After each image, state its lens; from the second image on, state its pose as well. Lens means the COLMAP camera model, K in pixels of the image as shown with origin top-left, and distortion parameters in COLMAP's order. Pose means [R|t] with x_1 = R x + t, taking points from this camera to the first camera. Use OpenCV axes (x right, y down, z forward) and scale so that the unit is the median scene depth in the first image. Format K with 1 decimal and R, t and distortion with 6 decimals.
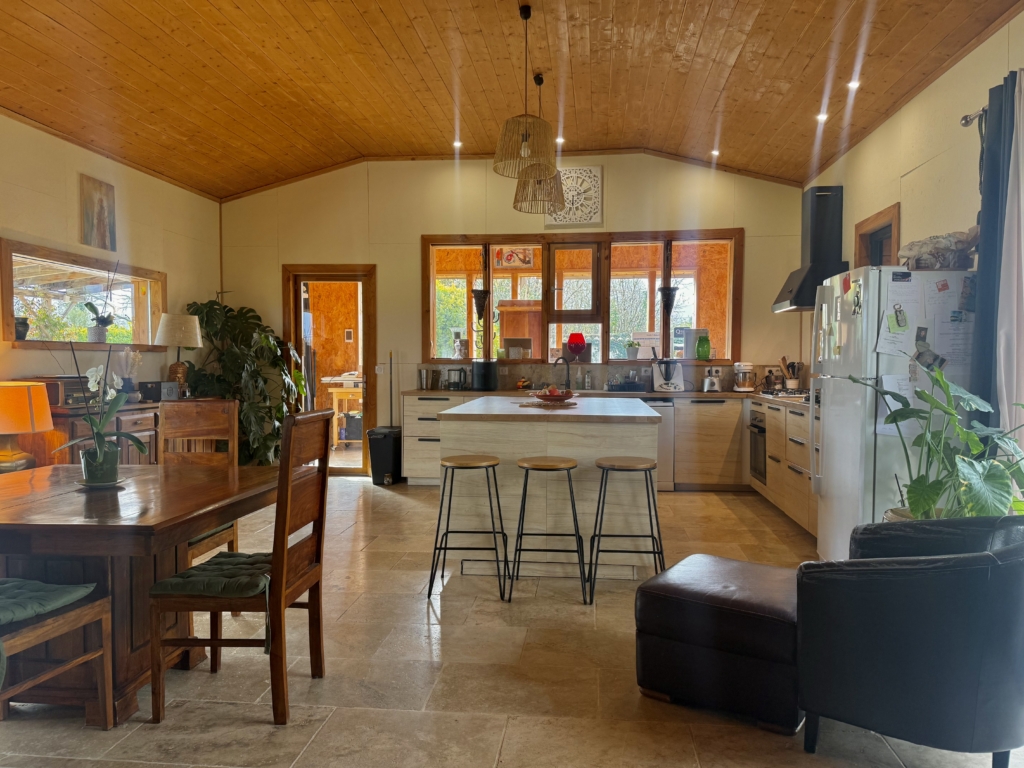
lens RADIAL K [[713.0, 0, 517.3], [0, 713.0, 385.9], [0, 0, 1]] dist [0.029273, -0.020308]
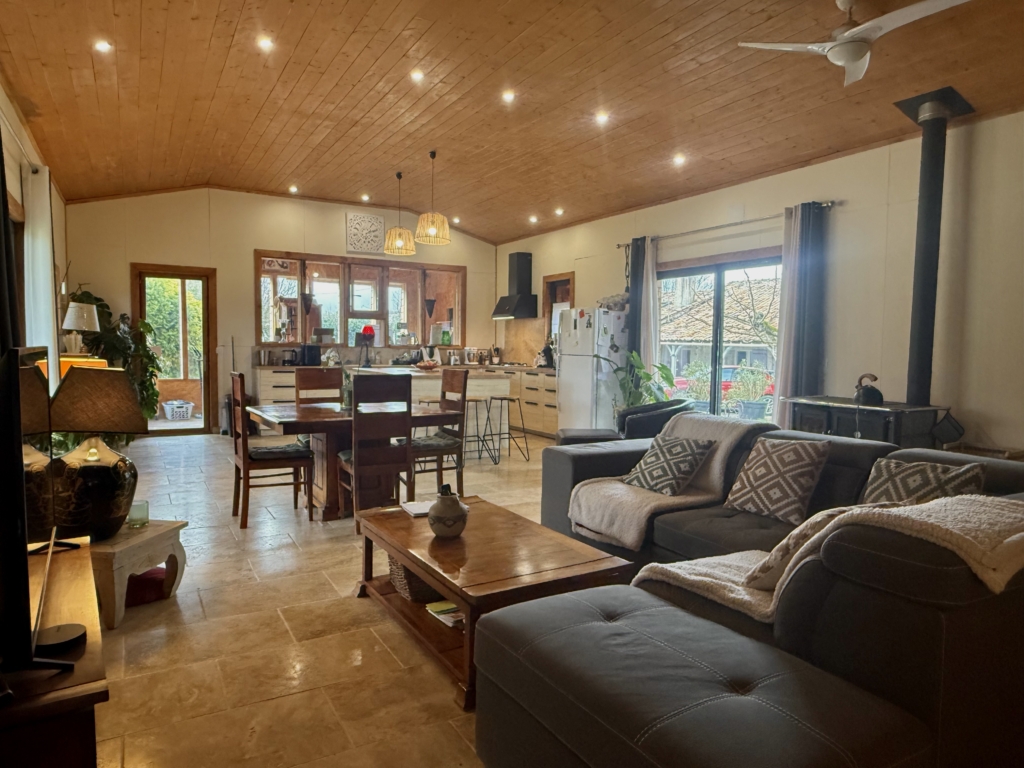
lens RADIAL K [[657.0, 0, 517.4], [0, 657.0, 383.6], [0, 0, 1]] dist [0.007240, -0.000580]
pose [[0.803667, -0.026083, 0.594508, -0.499959], [0.009713, 0.999481, 0.030719, 0.006026], [-0.595000, -0.018913, 0.803503, -0.291245]]
